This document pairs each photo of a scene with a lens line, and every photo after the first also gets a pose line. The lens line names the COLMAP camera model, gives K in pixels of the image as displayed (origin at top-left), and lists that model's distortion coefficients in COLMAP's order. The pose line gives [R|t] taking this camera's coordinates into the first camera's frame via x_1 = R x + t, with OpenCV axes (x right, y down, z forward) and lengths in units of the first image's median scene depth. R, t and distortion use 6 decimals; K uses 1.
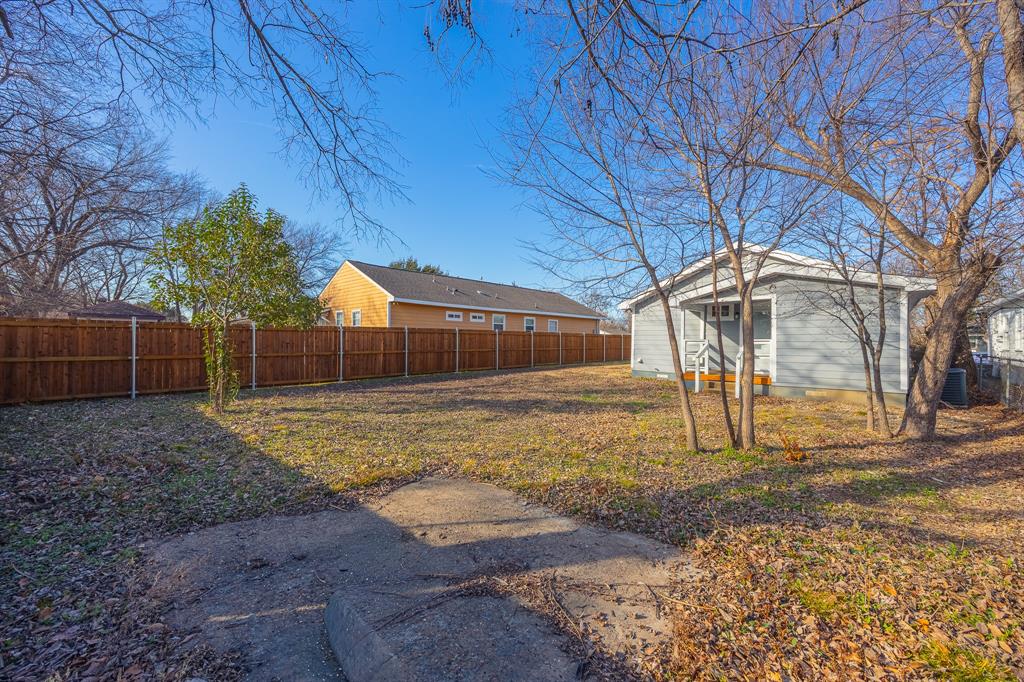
lens RADIAL K [[391.4, 0, 516.1], [0, 391.4, 341.1], [0, 0, 1]] dist [-0.000008, 0.000089]
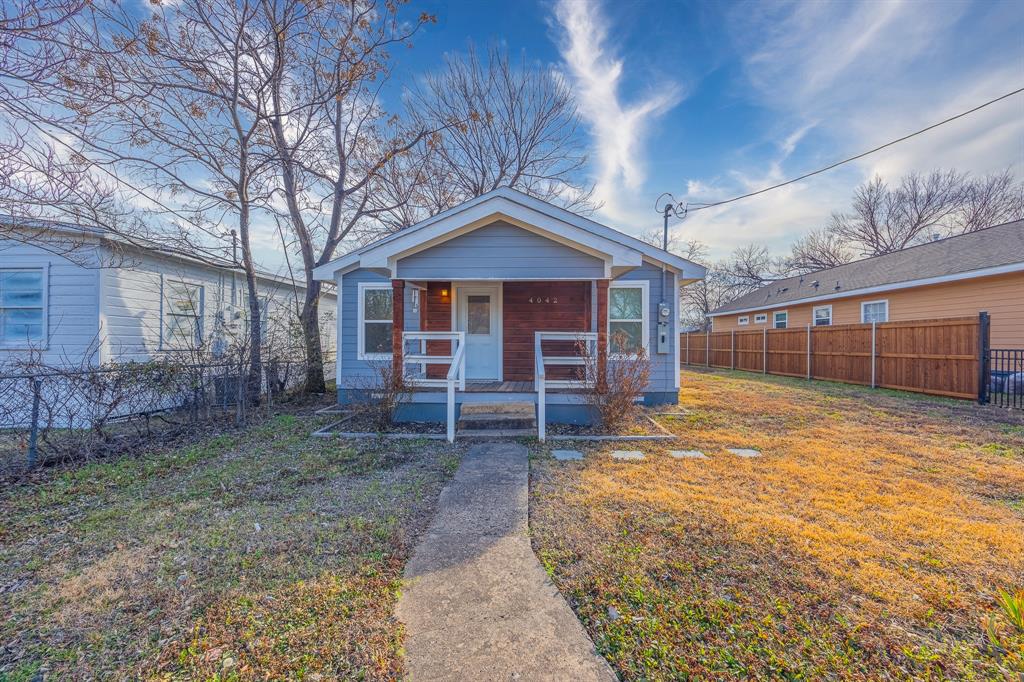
lens RADIAL K [[391.4, 0, 516.1], [0, 391.4, 341.1], [0, 0, 1]] dist [-0.000008, 0.000089]
pose [[-0.743802, -0.004496, -0.668385, 1.566426], [0.001626, 0.999962, -0.008537, 0.011478], [0.668398, -0.007437, -0.743767, 1.946661]]
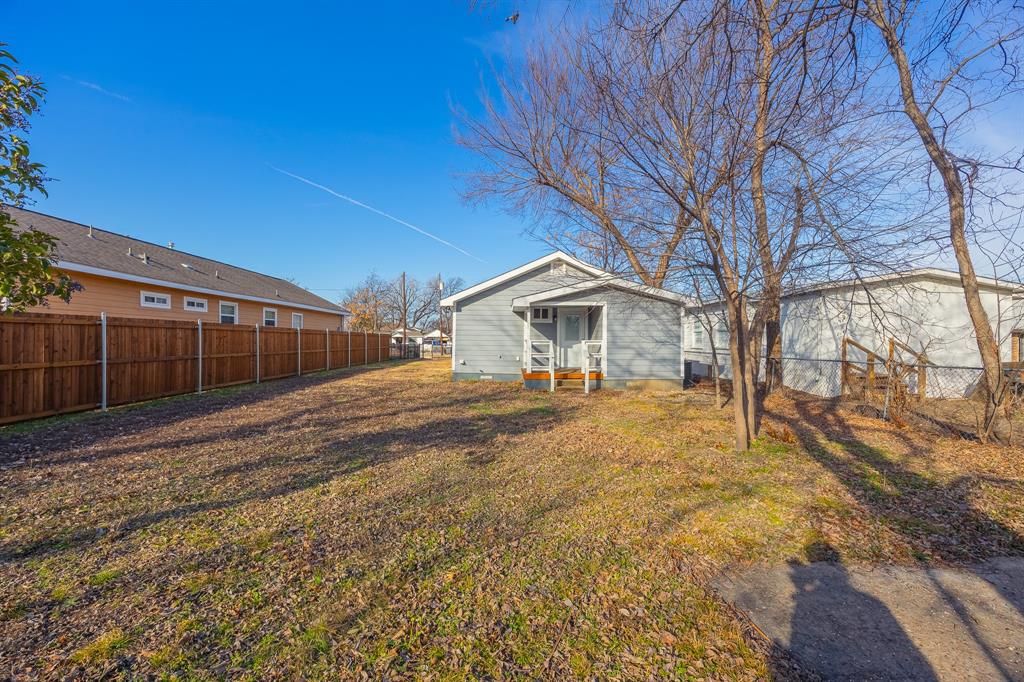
lens RADIAL K [[391.4, 0, 516.1], [0, 391.4, 341.1], [0, 0, 1]] dist [-0.000008, 0.000089]
pose [[0.721552, -0.001640, 0.692359, -0.240682], [-0.001418, 0.999992, 0.003846, -0.004173], [-0.692359, -0.003757, 0.721543, 0.233158]]
